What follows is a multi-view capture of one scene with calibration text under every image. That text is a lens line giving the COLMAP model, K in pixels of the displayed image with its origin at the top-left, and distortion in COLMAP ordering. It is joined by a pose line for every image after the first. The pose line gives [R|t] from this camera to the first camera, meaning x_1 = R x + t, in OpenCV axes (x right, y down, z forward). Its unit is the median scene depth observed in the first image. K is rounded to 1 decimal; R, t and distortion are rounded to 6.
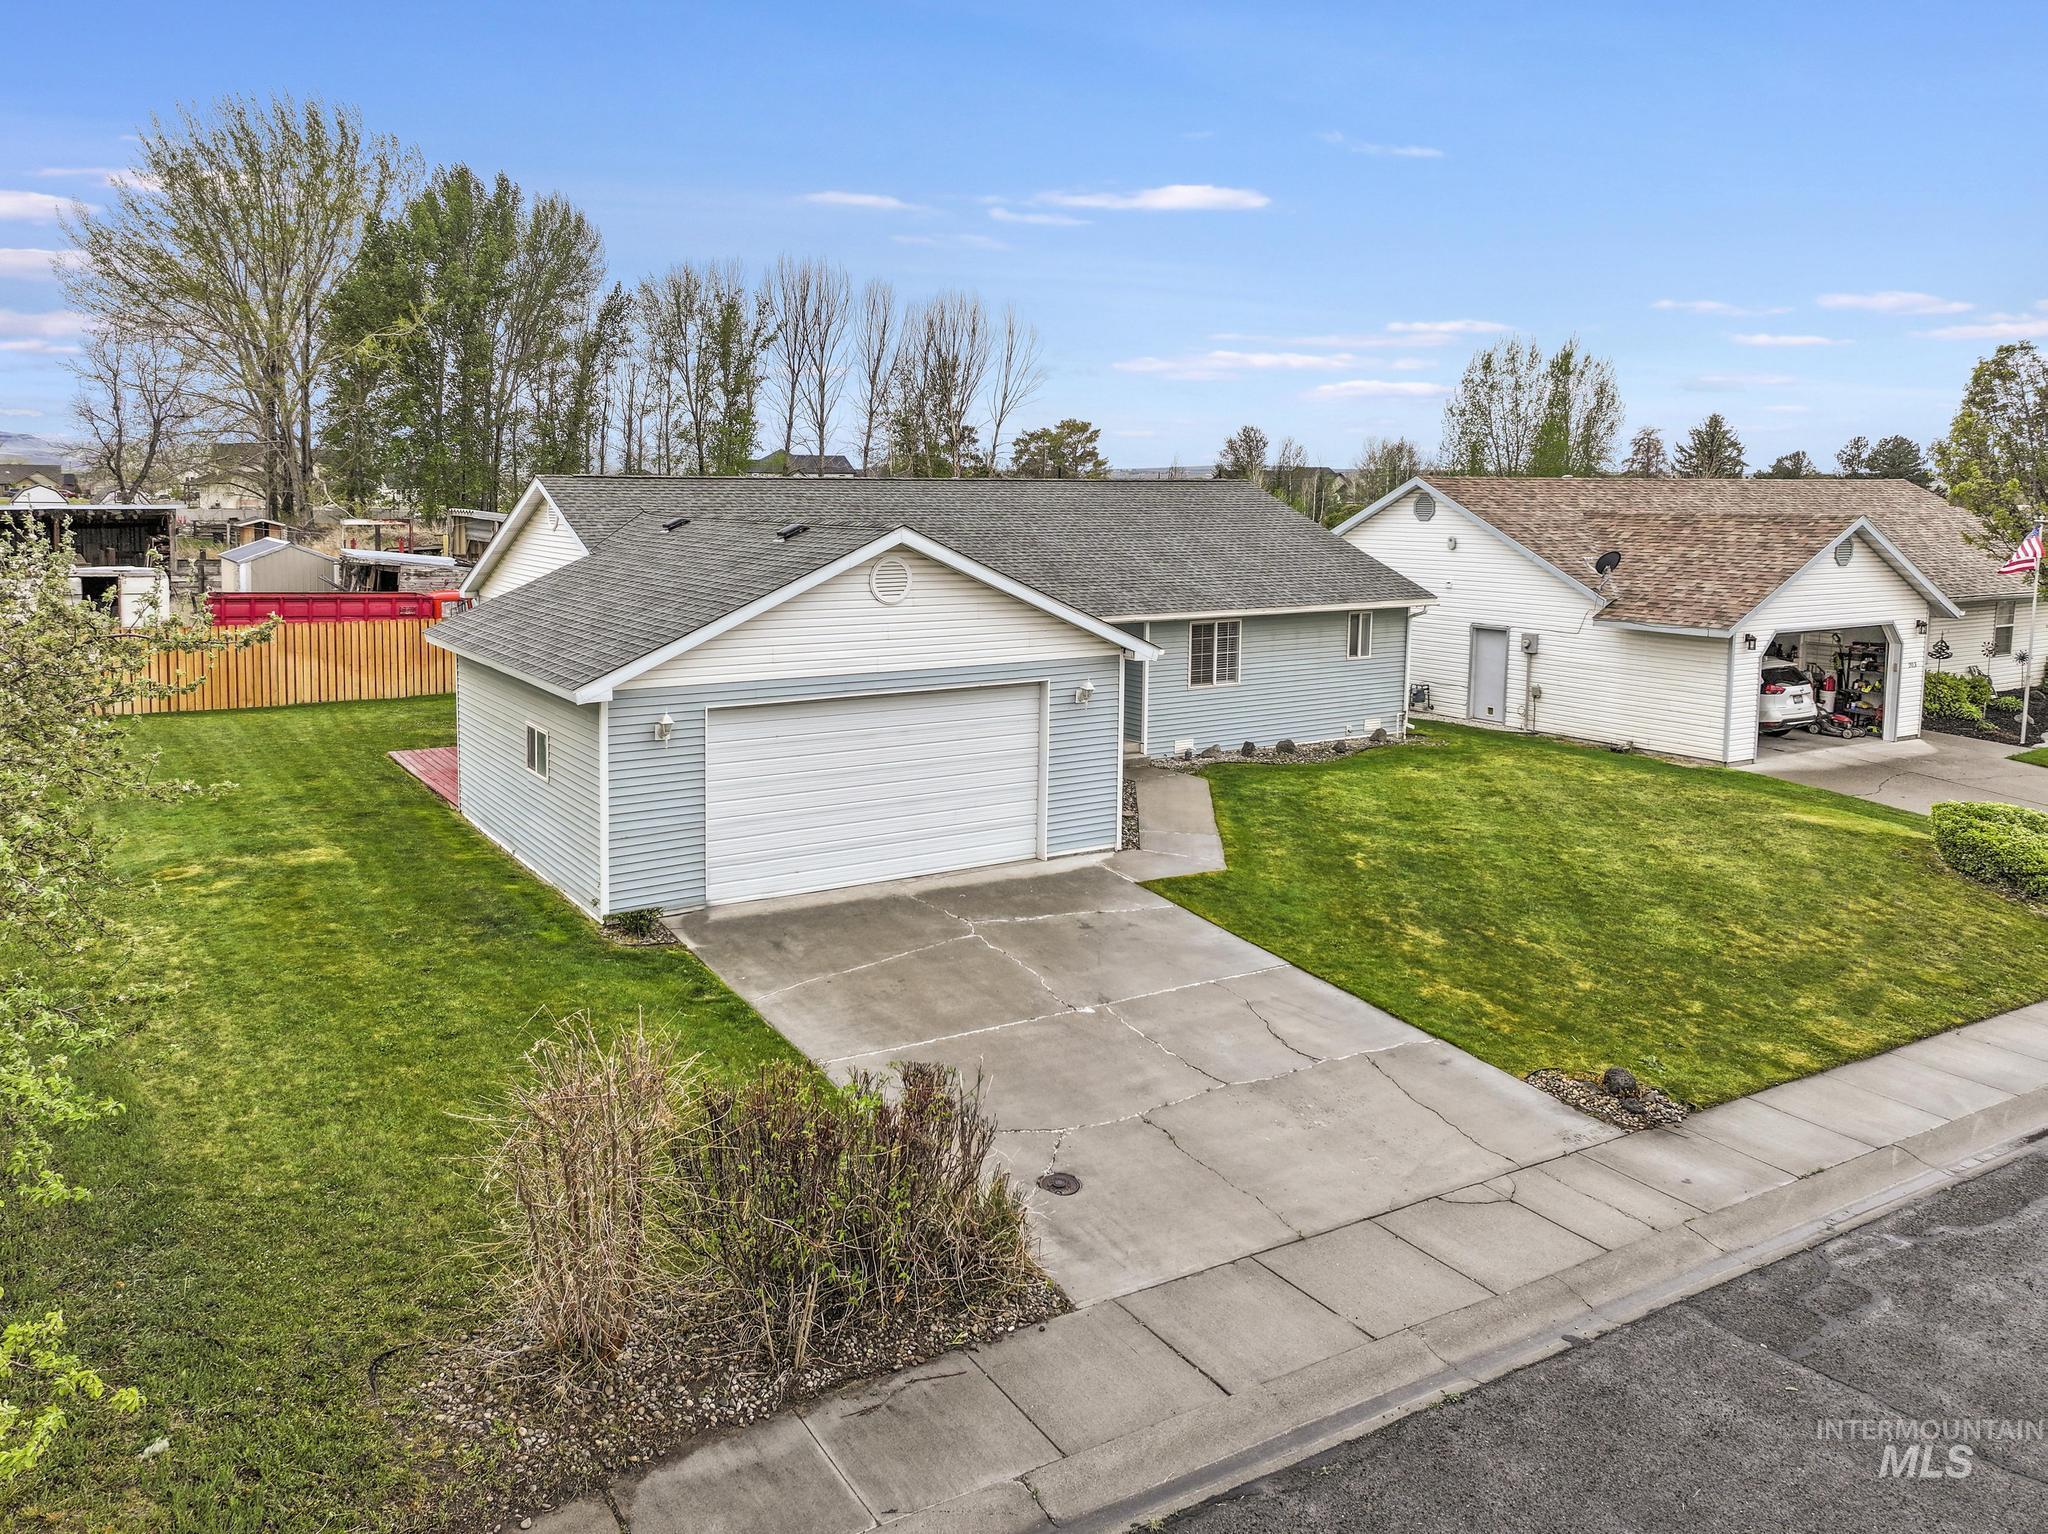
lens RADIAL K [[1459.6, 0, 1024.0], [0, 1459.6, 767.0], [0, 0, 1]] dist [-0.008333, -0.000983]
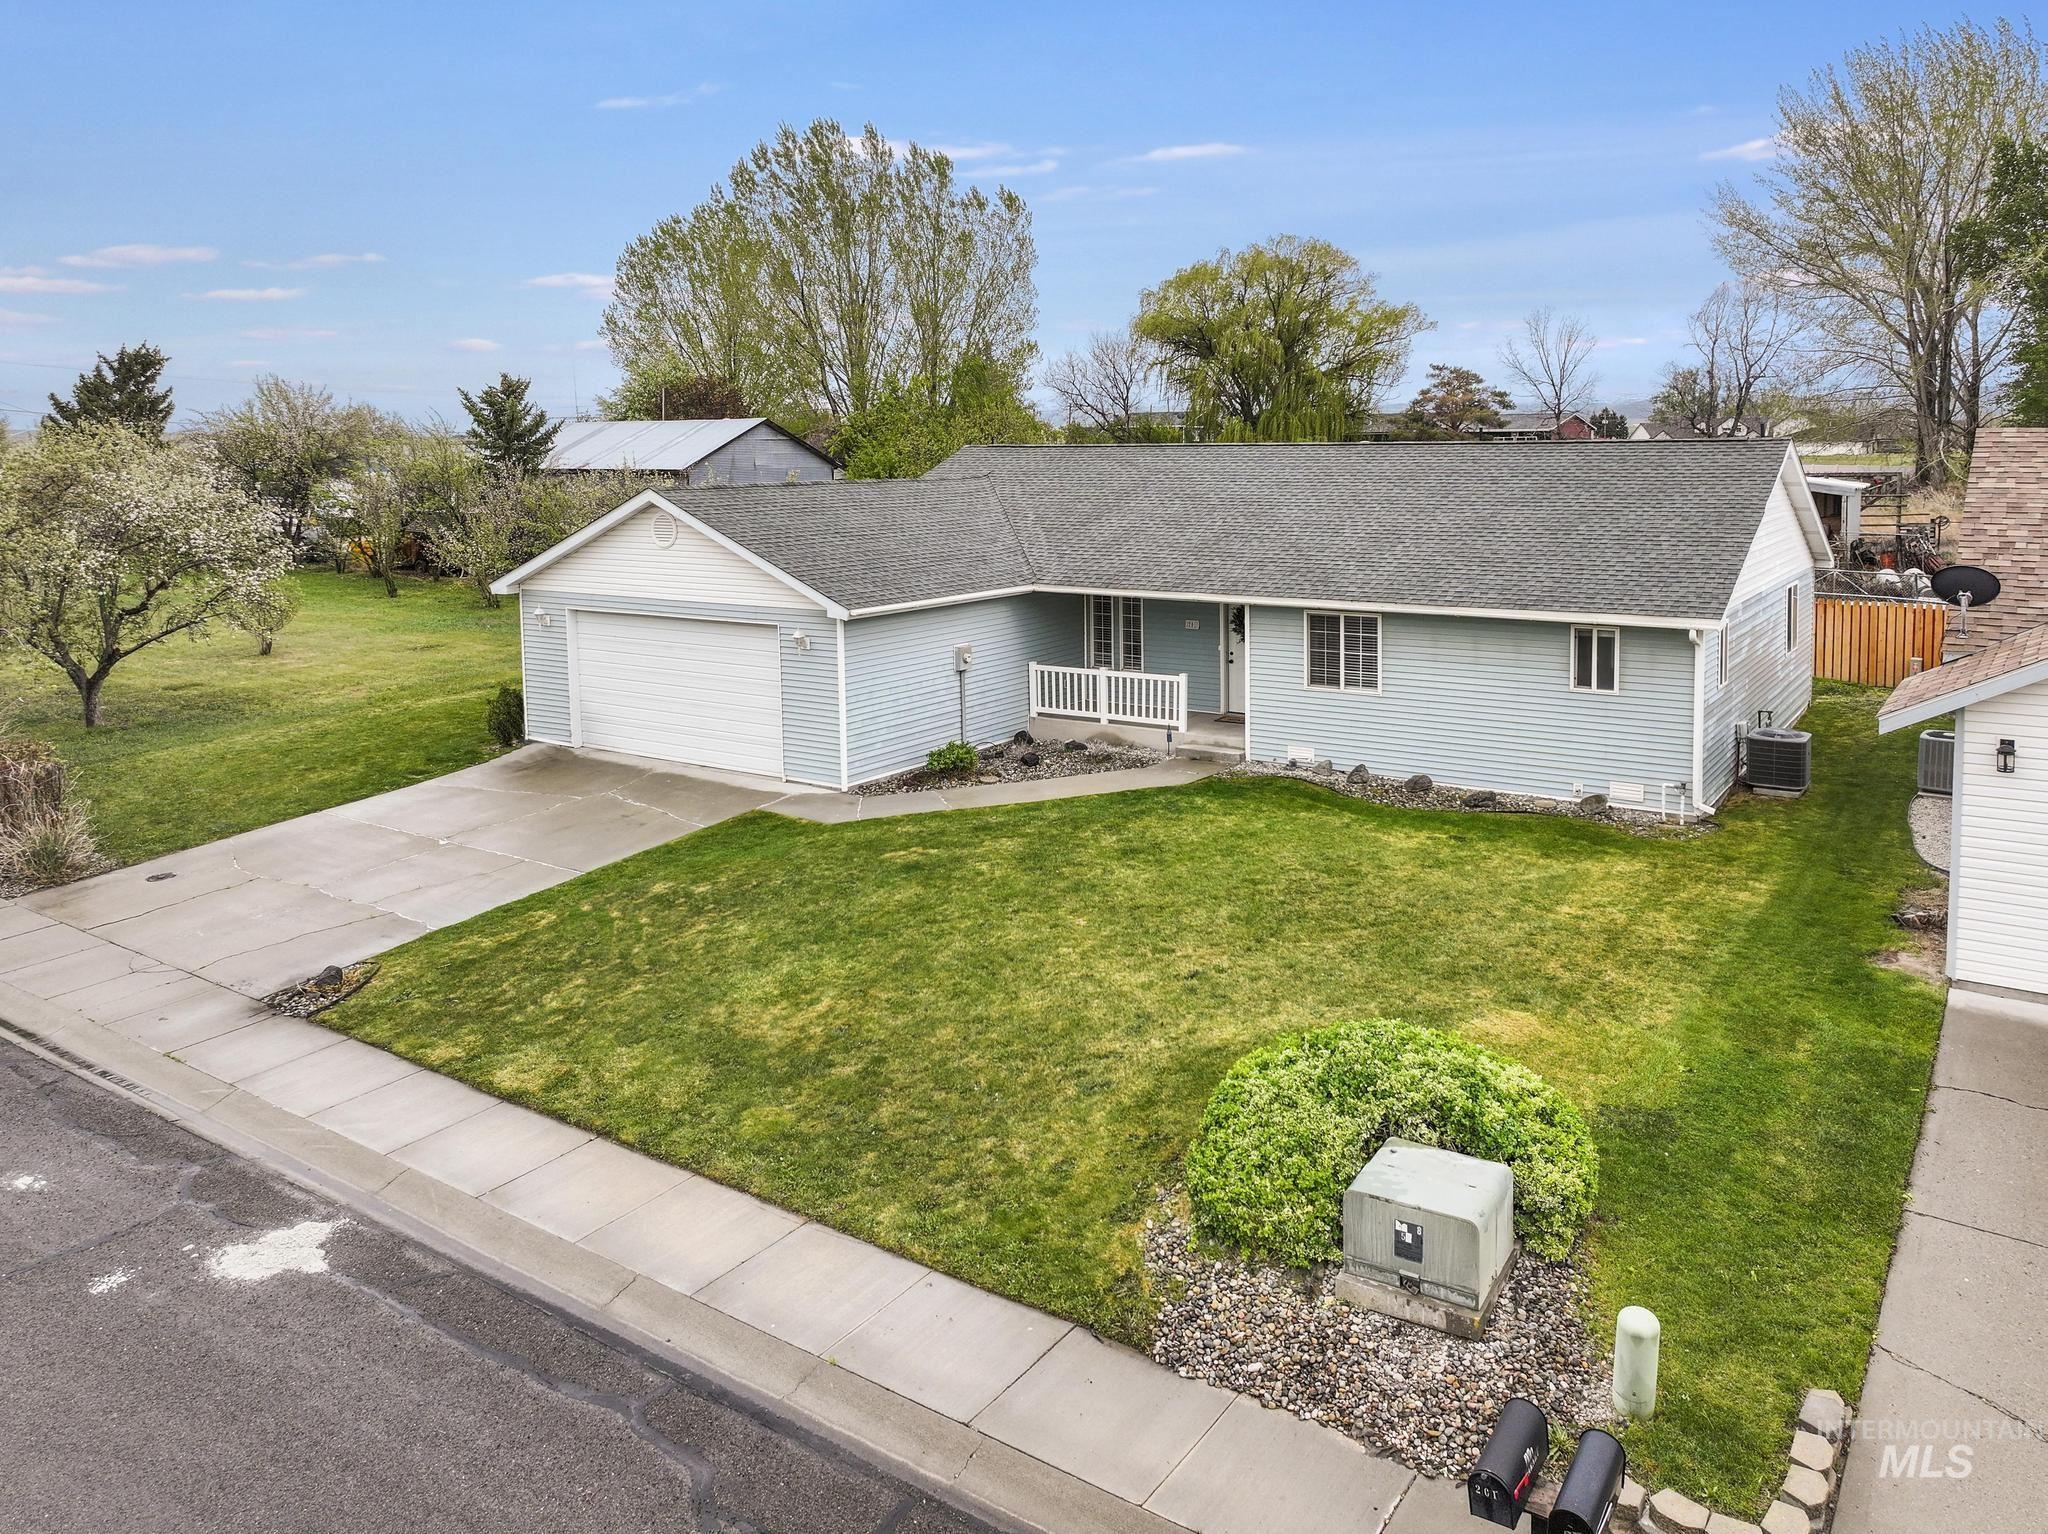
lens RADIAL K [[1536.3, 0, 1072.7], [0, 1536.3, 658.8], [0, 0, 1]] dist [0.006418, 0.004370]
pose [[0.412882, 0.119188, -0.902952, 0.794890], [-0.162233, 0.985170, 0.055859, -0.090684], [0.896219, 0.123426, 0.426095, 0.451125]]
